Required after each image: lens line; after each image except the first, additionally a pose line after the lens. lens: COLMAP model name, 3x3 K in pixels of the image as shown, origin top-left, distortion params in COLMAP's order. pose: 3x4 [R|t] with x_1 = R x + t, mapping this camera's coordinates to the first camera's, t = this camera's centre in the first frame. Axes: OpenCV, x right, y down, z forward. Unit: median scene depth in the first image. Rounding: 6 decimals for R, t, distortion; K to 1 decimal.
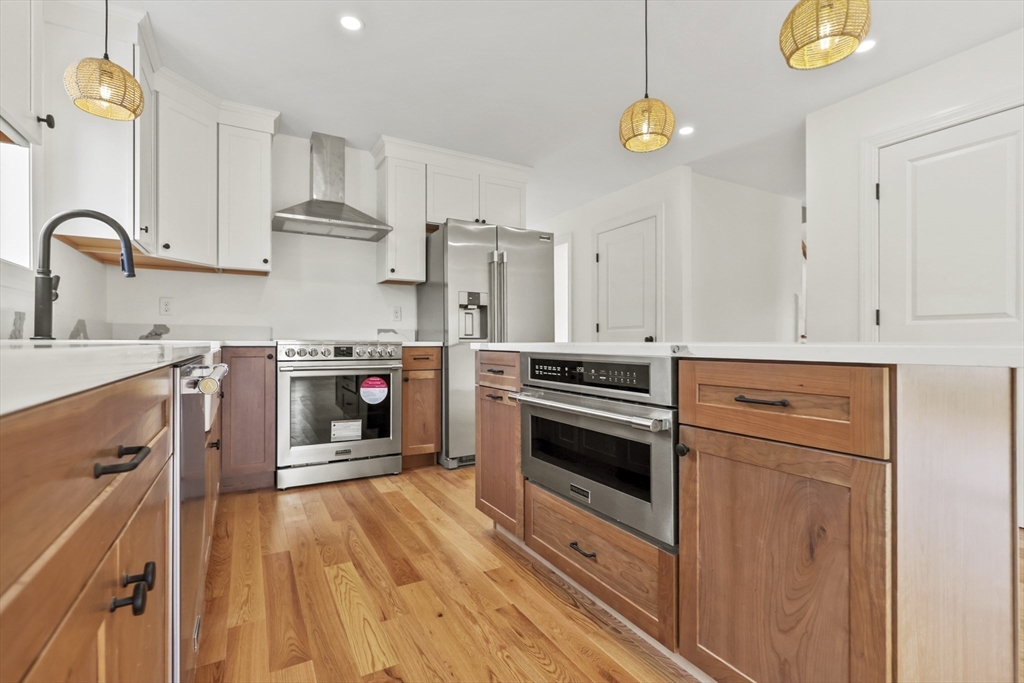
lens RADIAL K [[468.4, 0, 512.0], [0, 468.4, 341.5], [0, 0, 1]] dist [0.000181, 0.000047]
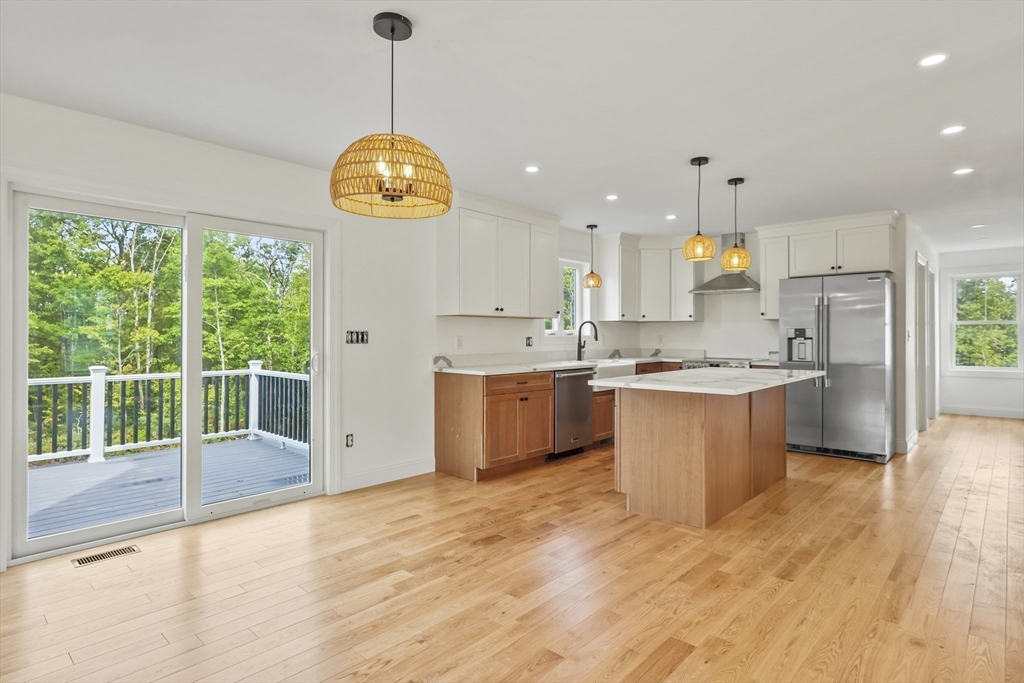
lens RADIAL K [[557.2, 0, 512.6], [0, 557.2, 332.0], [0, 0, 1]] dist [0.000187, 0.001036]
pose [[0.322787, -0.006478, -0.946449, 1.342086], [0.003003, 0.999979, -0.005820, -0.096329], [0.946467, -0.000963, 0.322800, -0.387520]]
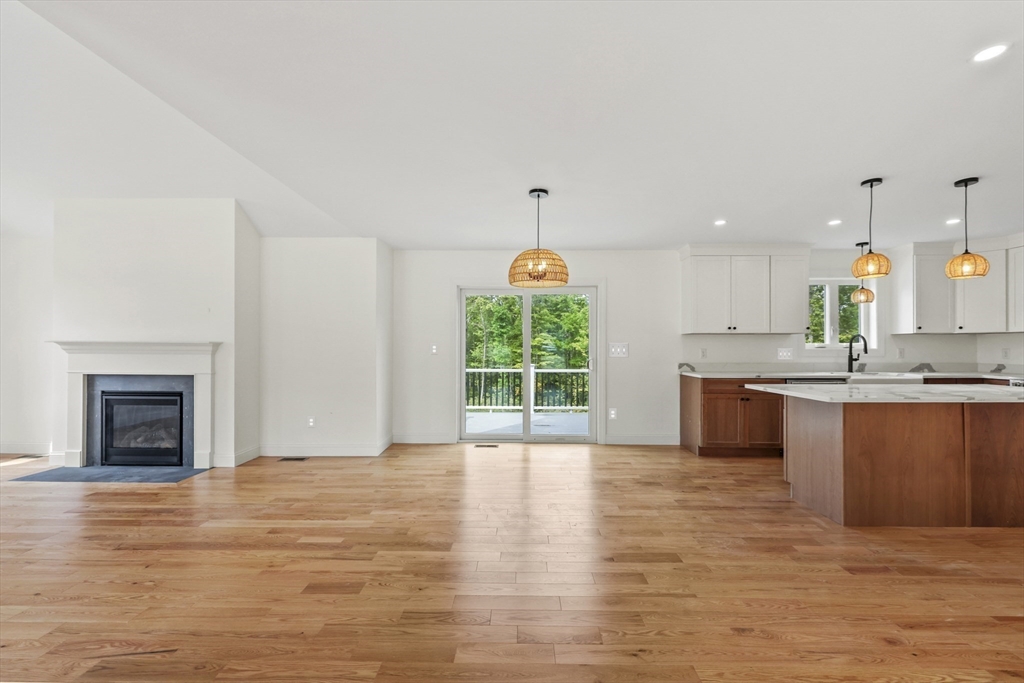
lens RADIAL K [[445.1, 0, 512.0], [0, 445.1, 341.5], [0, 0, 1]] dist [0.000178, -0.000072]
pose [[-0.521569, -0.013737, -0.853098, 1.651790], [0.001009, 0.999860, -0.016717, -0.095216], [0.853208, -0.009580, -0.521482, 0.296660]]
